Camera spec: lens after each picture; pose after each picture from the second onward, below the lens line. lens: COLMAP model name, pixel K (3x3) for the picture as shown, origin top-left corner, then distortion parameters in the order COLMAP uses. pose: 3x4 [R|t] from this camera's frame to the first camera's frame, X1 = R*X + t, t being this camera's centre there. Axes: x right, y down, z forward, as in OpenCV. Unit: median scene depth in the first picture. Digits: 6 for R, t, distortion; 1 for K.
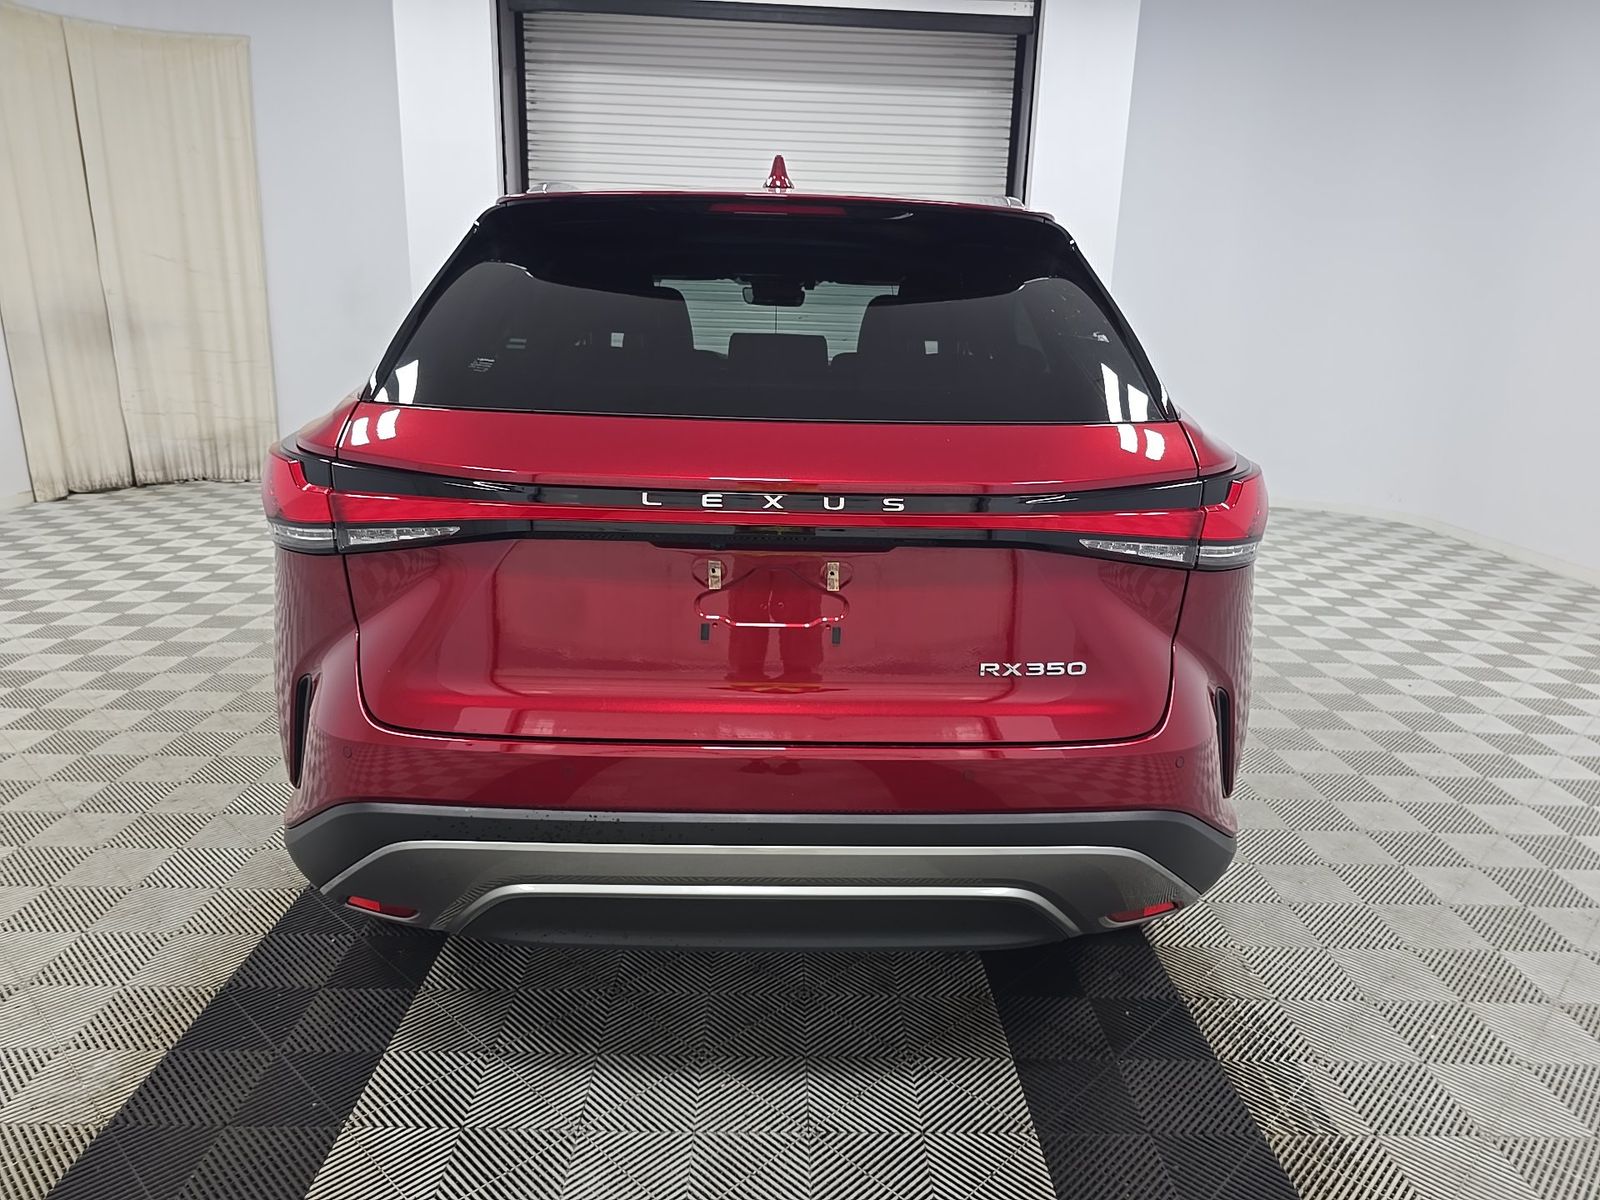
lens RADIAL K [[1091.3, 0, 788.0], [0, 1091.3, 596.6], [0, 0, 1]] dist [0.040415, -0.025793]
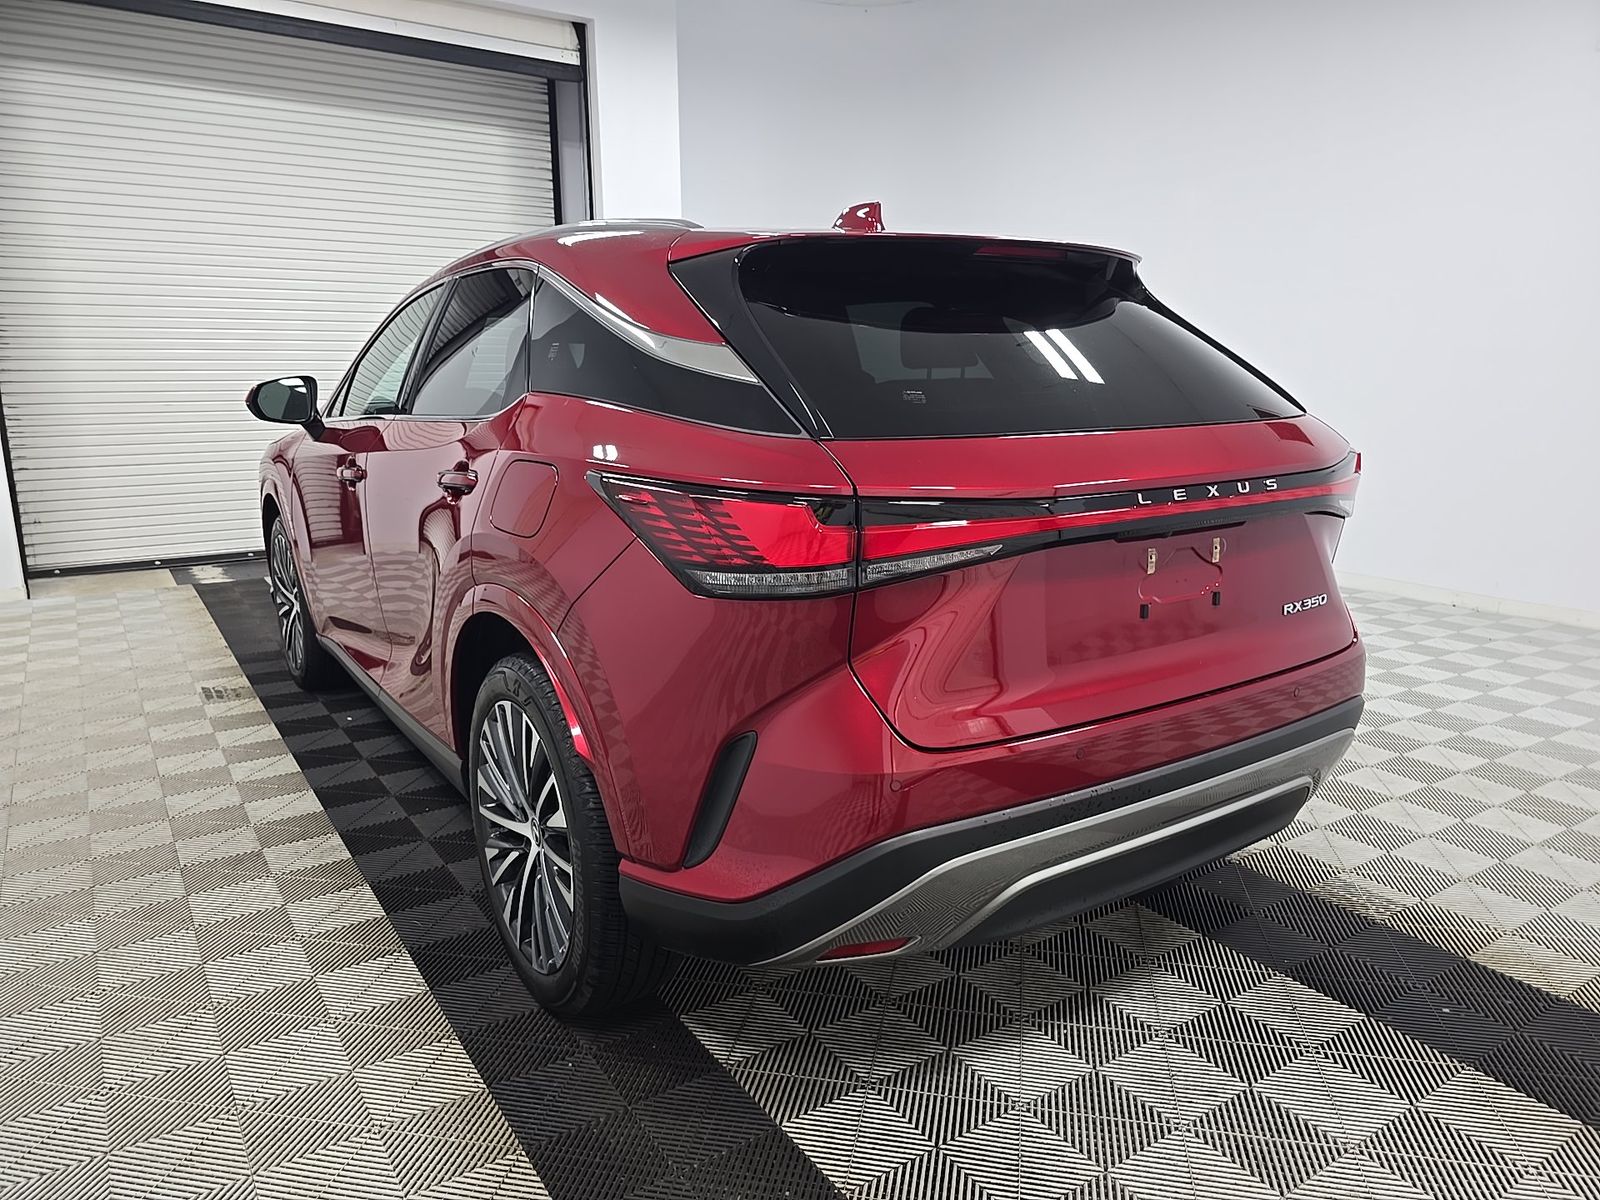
lens RADIAL K [[1091.3, 0, 807.7], [0, 1091.3, 594.2], [0, 0, 1]] dist [0.040415, -0.025793]
pose [[0.835208, -0.143595, 0.530855, -0.958507], [0.162136, 0.986698, 0.011808, -0.056165], [-0.525489, 0.076209, 0.847380, 0.202781]]
